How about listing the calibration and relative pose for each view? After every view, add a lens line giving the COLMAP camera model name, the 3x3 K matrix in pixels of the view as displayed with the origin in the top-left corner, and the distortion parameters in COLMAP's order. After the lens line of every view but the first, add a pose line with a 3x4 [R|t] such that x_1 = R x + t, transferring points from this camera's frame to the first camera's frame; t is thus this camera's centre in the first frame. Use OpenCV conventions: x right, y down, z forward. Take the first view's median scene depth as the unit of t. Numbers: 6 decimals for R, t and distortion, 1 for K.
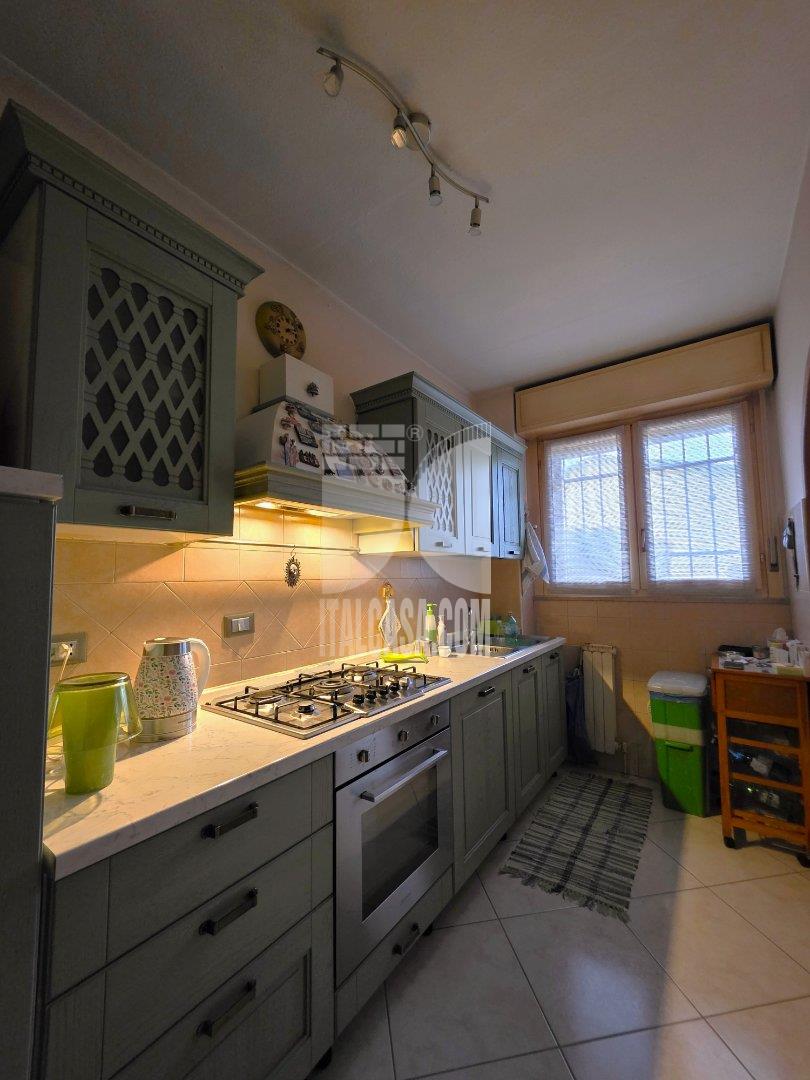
lens RADIAL K [[432.9, 0, 407.1], [0, 432.9, 544.5], [0, 0, 1]] dist [0.002594, -0.000859]
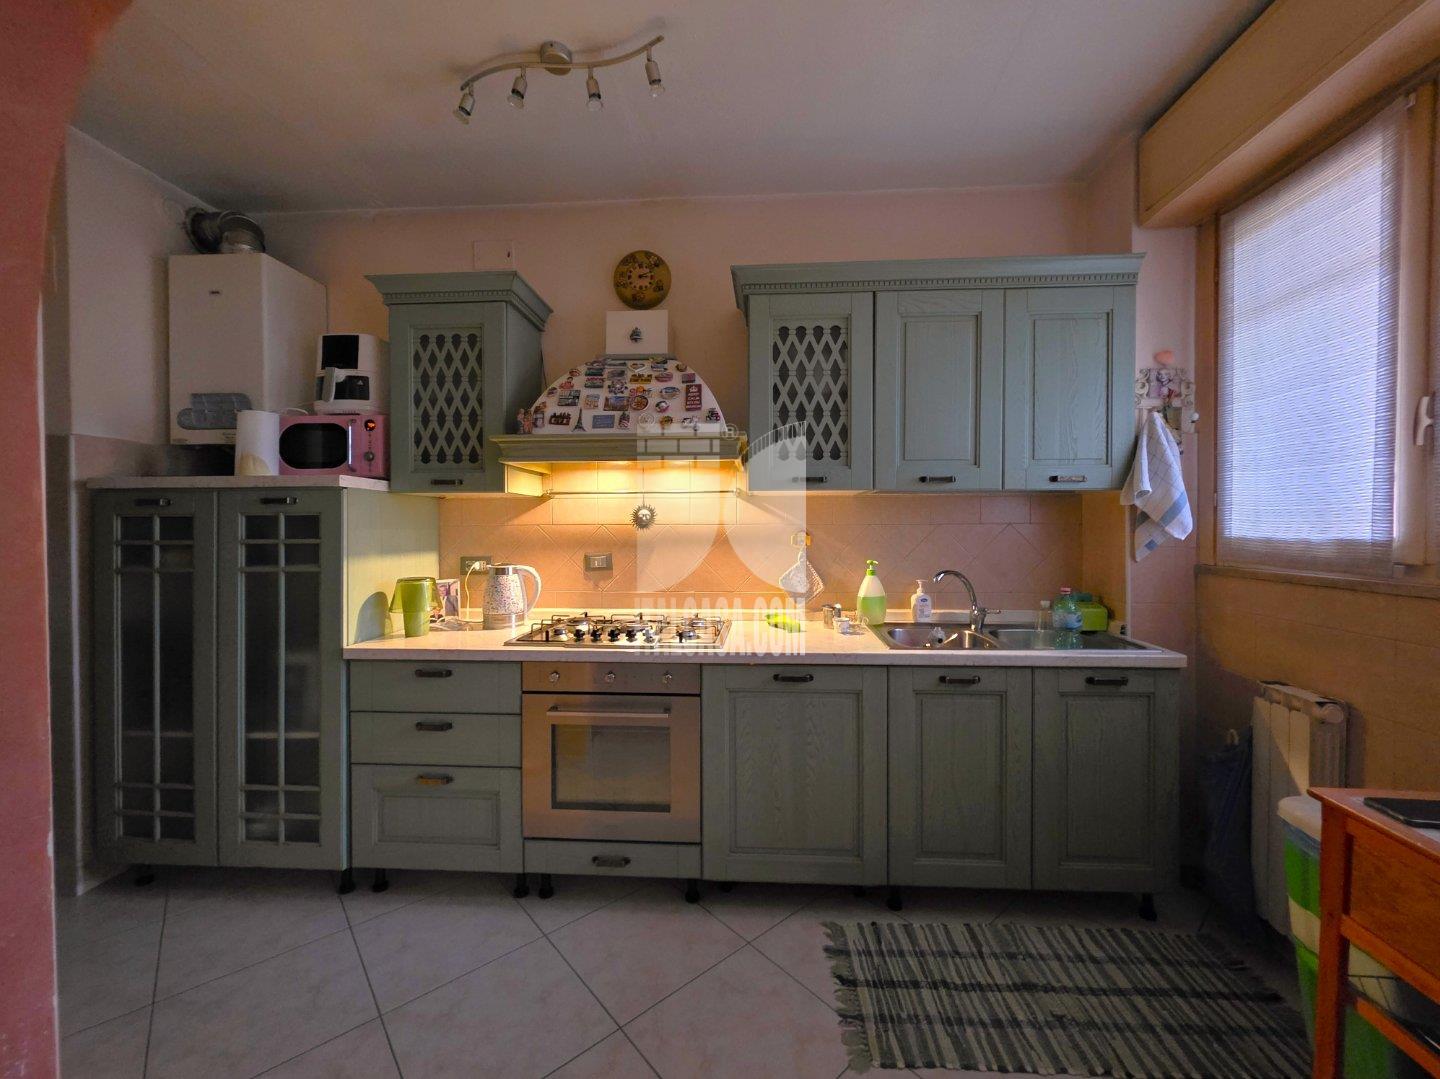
lens RADIAL K [[577.3, 0, 721.9], [0, 577.3, 529.4], [0, 0, 1]] dist [0.002594, -0.000859]
pose [[0.528404, 0.023543, -0.848667, 1.027642], [0.061447, 0.995933, 0.065887, 0.013012], [0.846766, -0.086963, 0.524809, 0.428158]]
